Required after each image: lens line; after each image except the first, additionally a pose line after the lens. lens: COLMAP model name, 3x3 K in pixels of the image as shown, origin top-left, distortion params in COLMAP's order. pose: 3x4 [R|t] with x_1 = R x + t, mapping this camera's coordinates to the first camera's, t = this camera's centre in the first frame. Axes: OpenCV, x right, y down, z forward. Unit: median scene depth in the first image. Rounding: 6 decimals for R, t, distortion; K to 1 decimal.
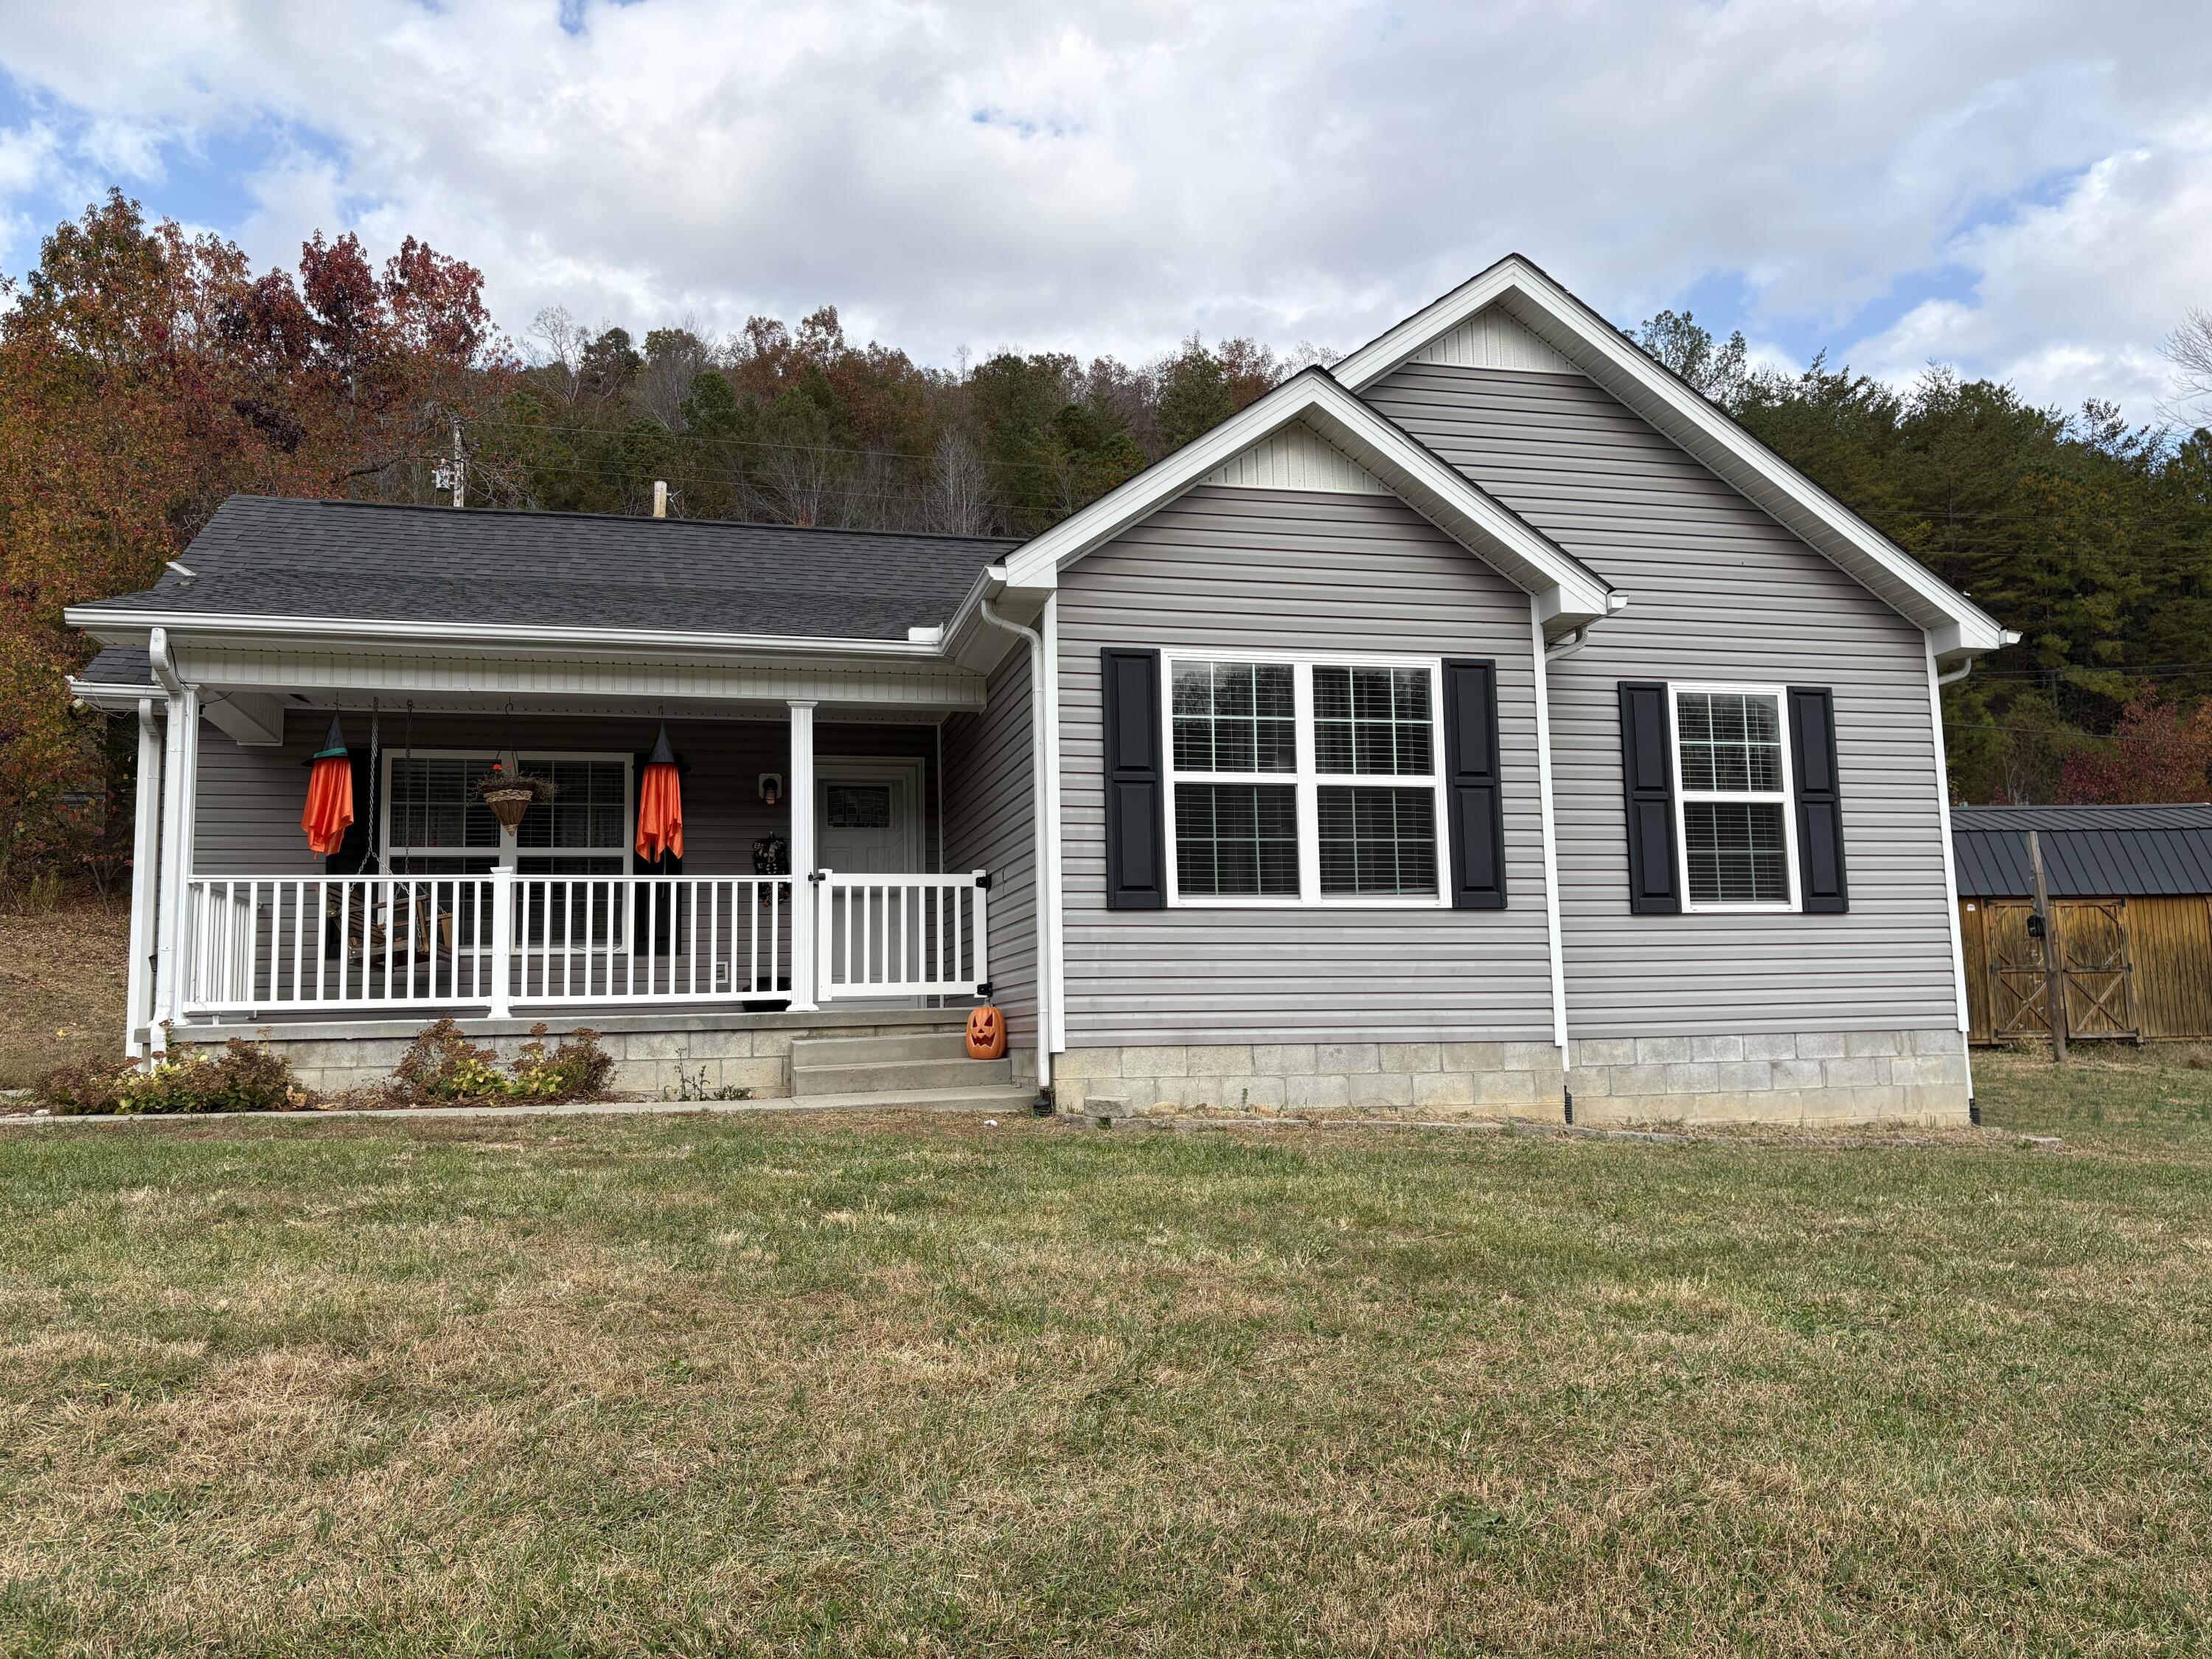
lens RADIAL K [[1672.1, 0, 1106.0], [0, 1672.1, 829.5], [0, 0, 1]] dist [0.064336, -0.078863]
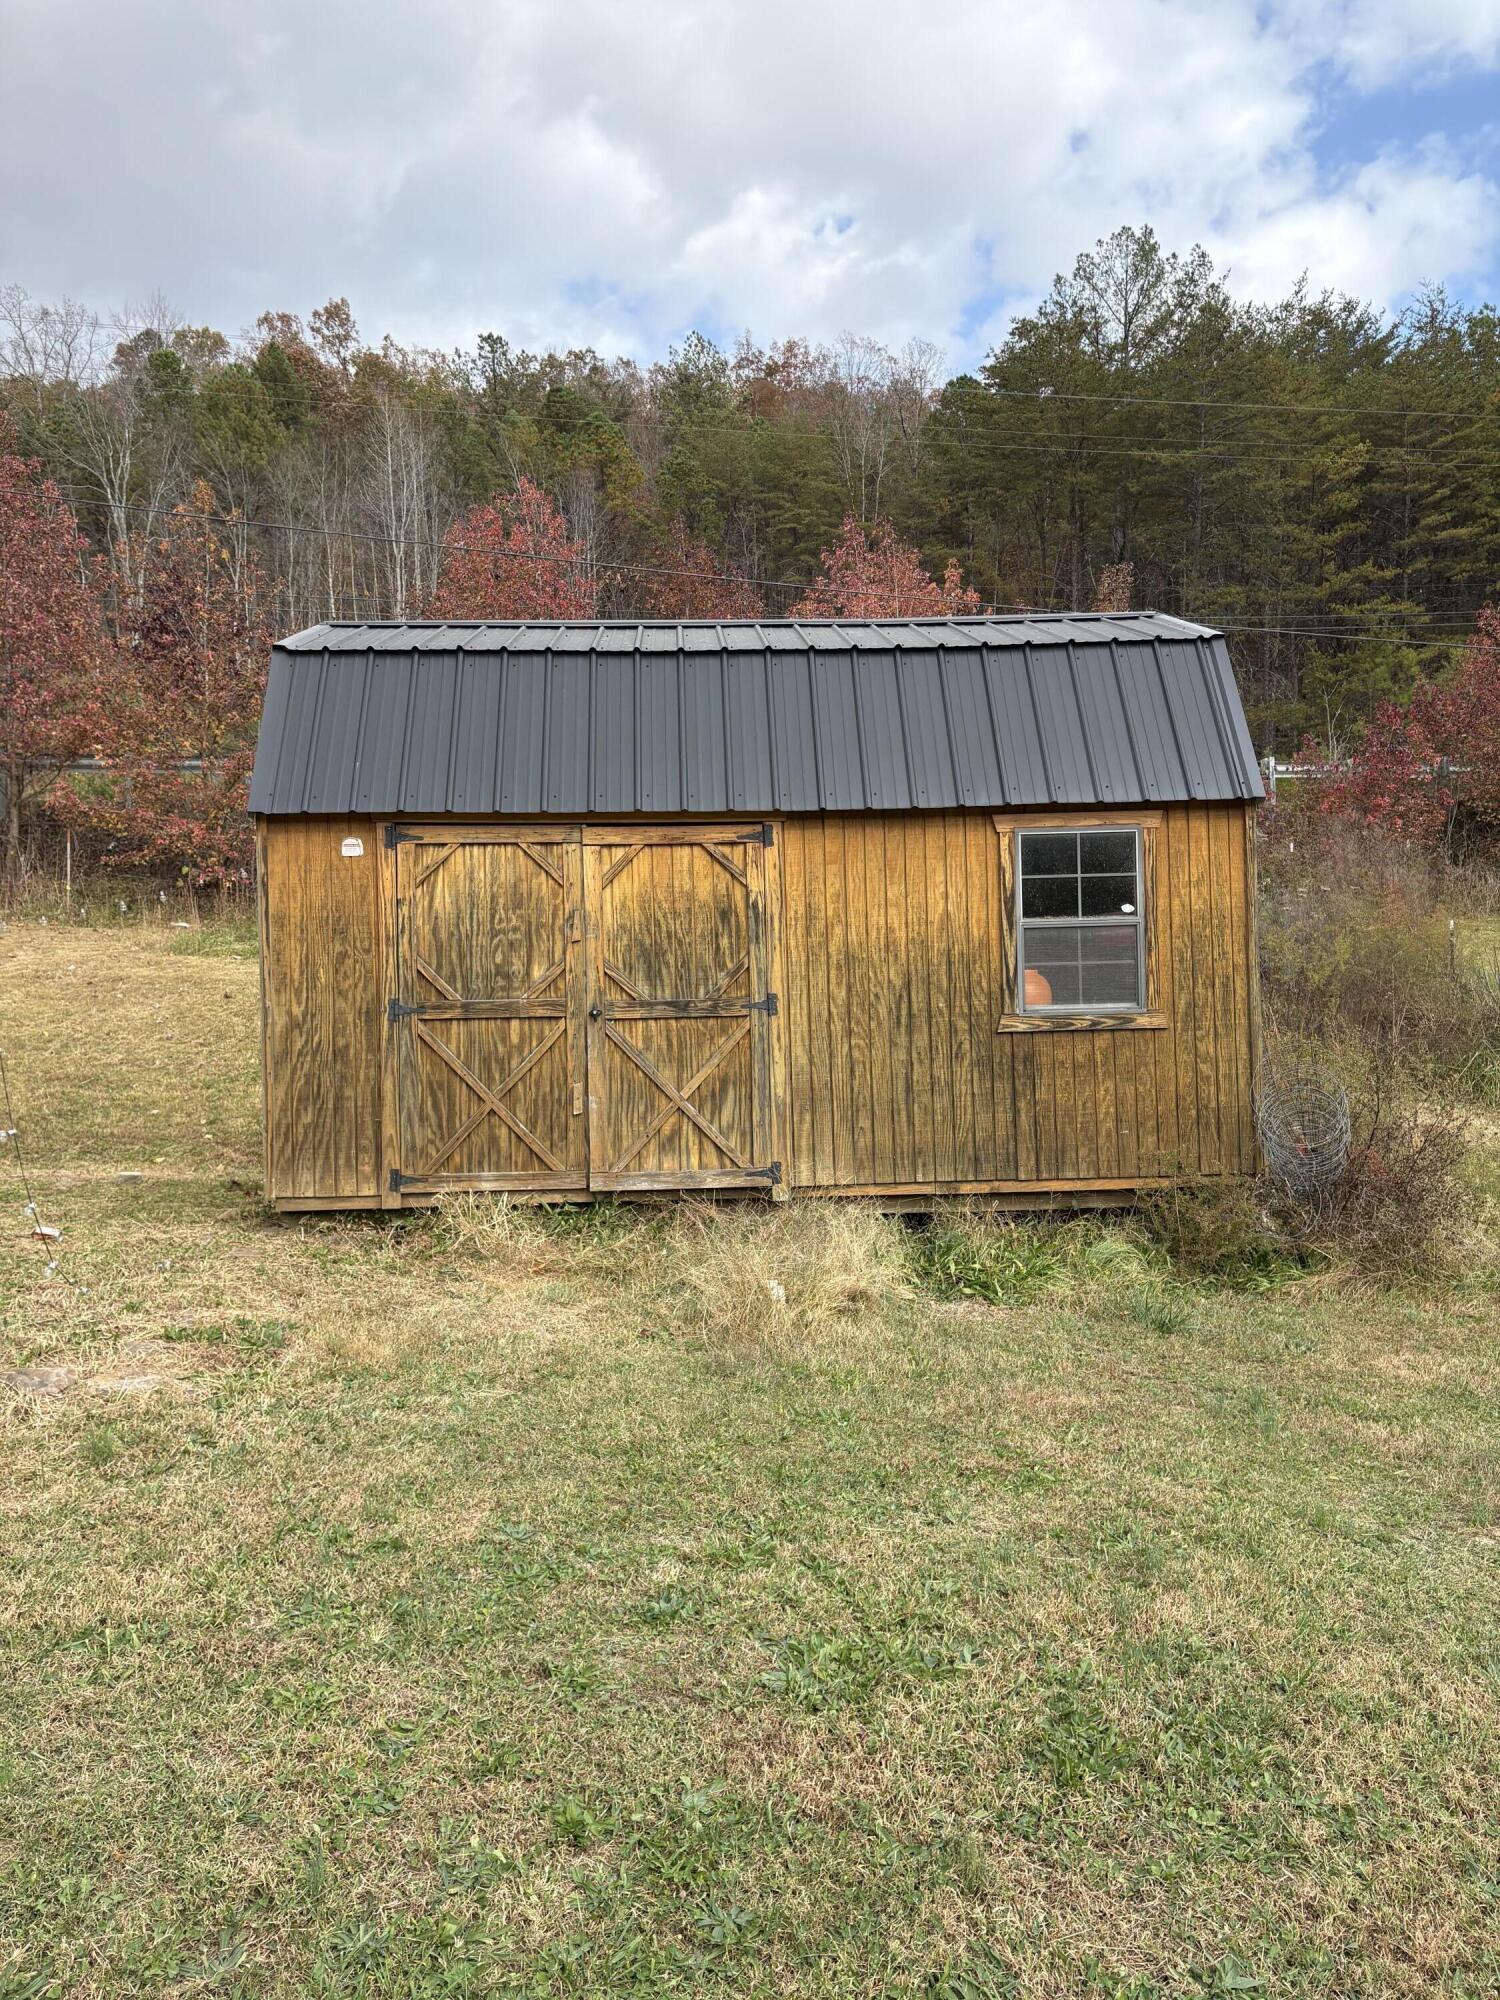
lens RADIAL K [[1511.9, 0, 744.4], [0, 1511.9, 1006.1], [0, 0, 1]] dist [0.064336, -0.078863]
pose [[0.999584, -0.005793, -0.028258, 0.605597], [0.008572, 0.995029, 0.099219, 0.047833], [0.027543, -0.099420, 0.994664, 0.658657]]
